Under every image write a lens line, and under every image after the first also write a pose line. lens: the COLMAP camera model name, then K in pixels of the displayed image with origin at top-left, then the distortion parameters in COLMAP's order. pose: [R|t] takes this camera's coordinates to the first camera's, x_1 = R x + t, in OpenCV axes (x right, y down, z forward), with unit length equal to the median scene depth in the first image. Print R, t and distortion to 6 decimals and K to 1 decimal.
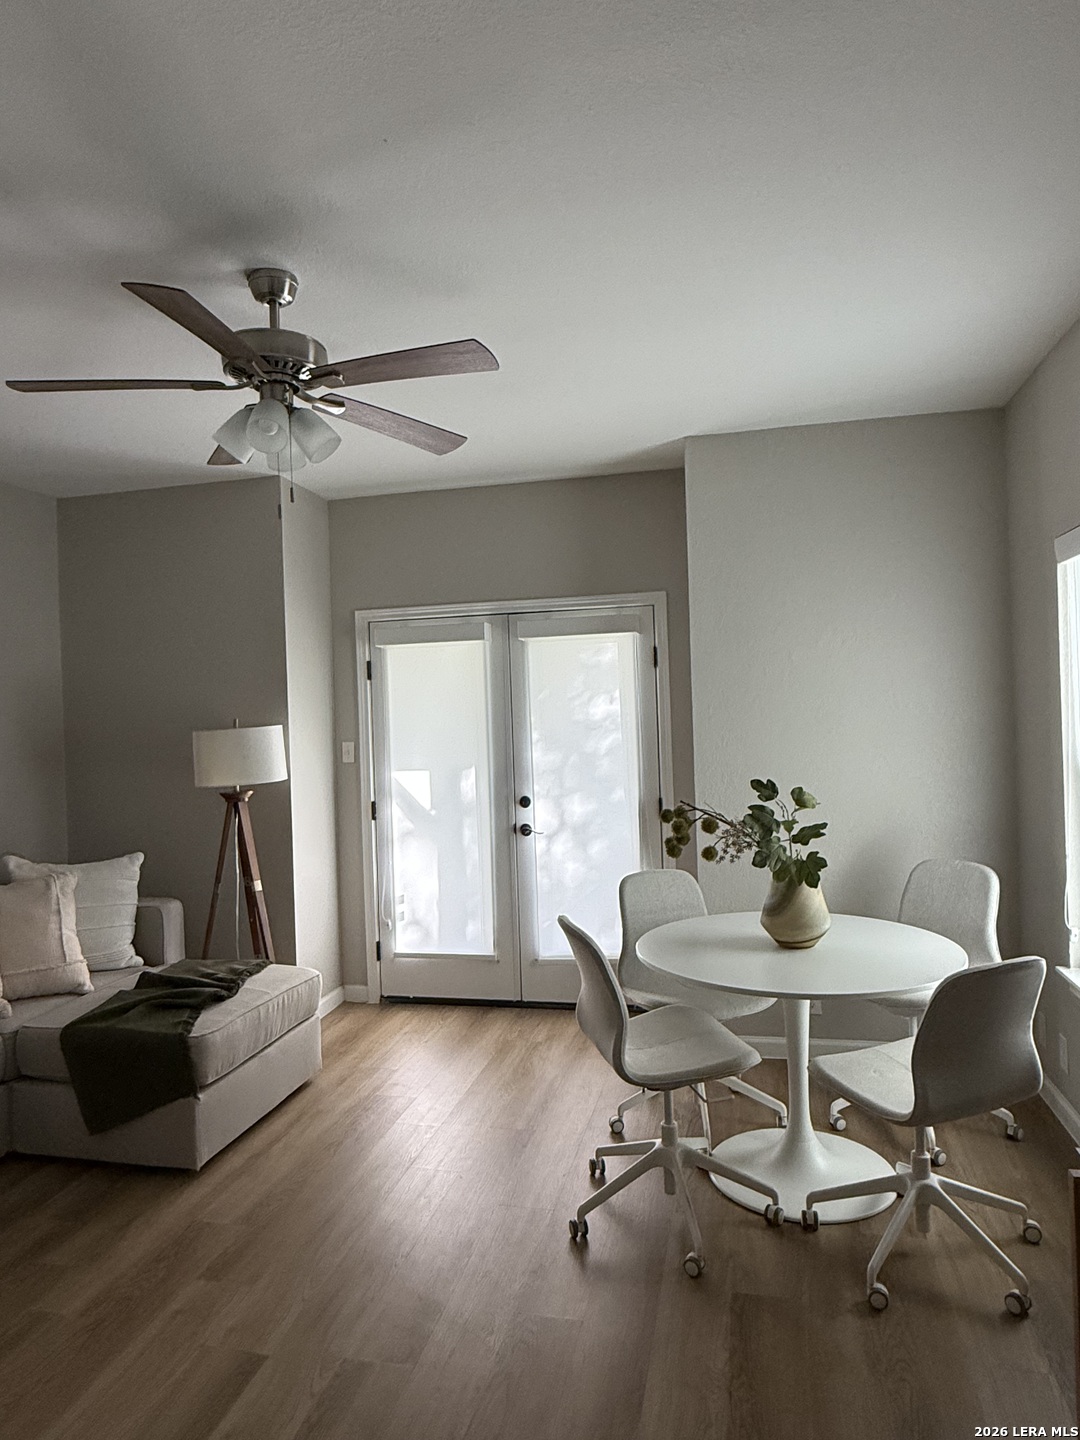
lens RADIAL K [[914.6, 0, 540.3], [0, 914.6, 721.4], [0, 0, 1]] dist [0.003332, 0.000607]
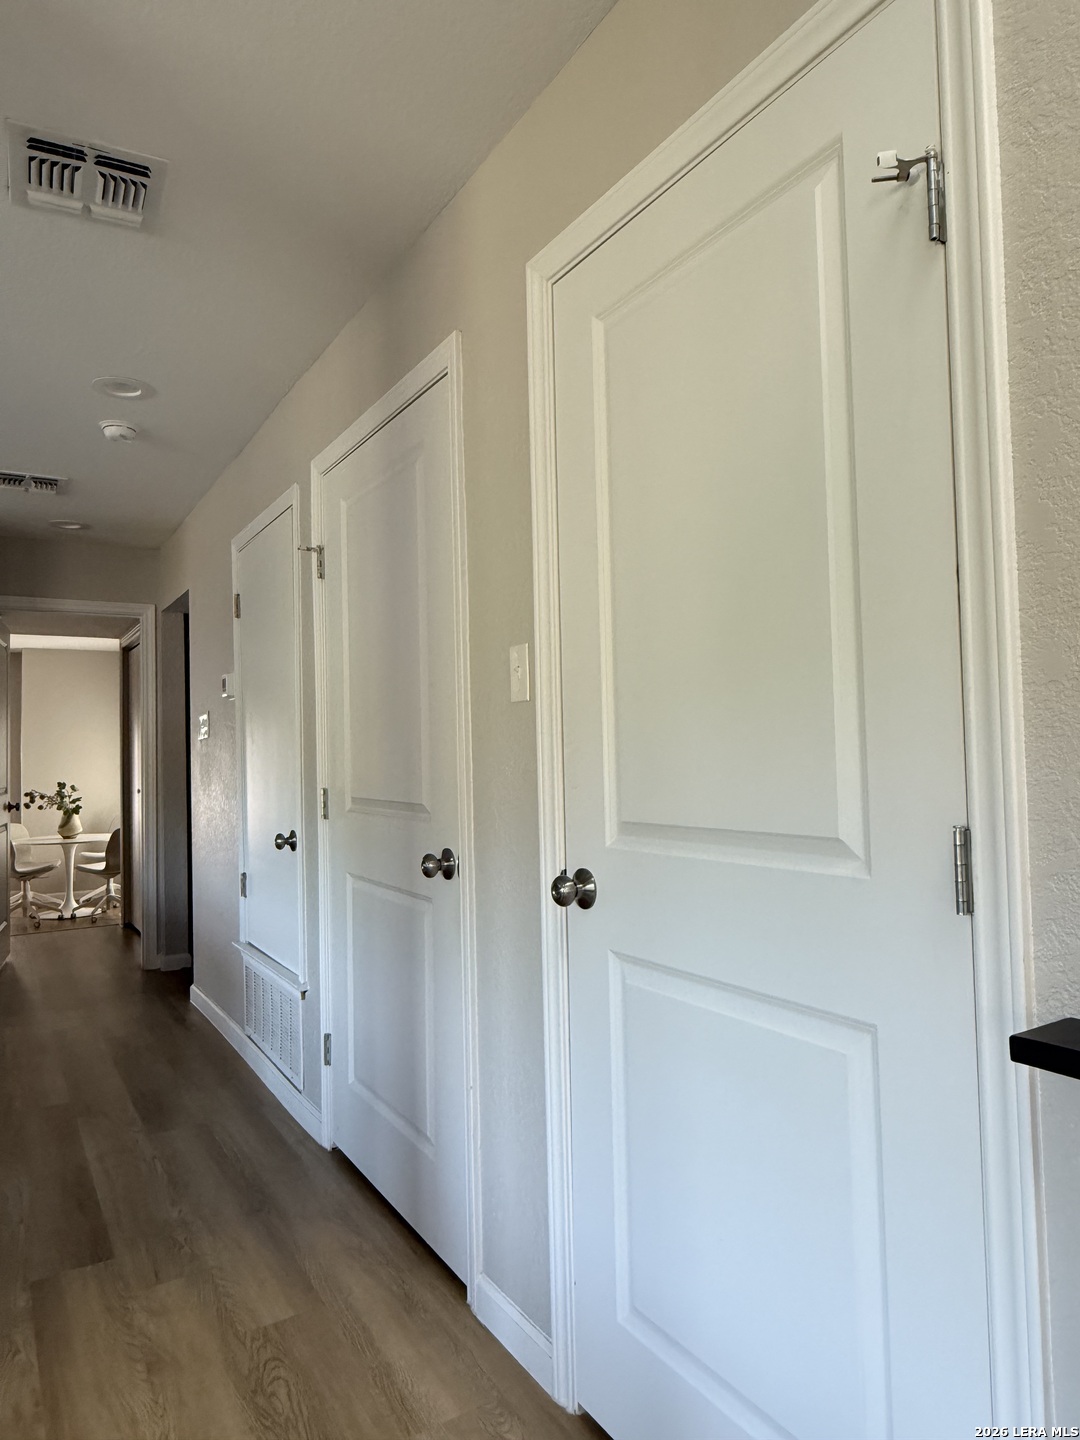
lens RADIAL K [[914.6, 0, 540.4], [0, 914.6, 720.8], [0, 0, 1]] dist [0.003332, 0.000607]
pose [[0.708377, 0.039979, 0.704701, -0.827058], [0.003106, 0.998208, -0.059752, 0.044362], [-0.705828, 0.044516, 0.706984, -2.435333]]
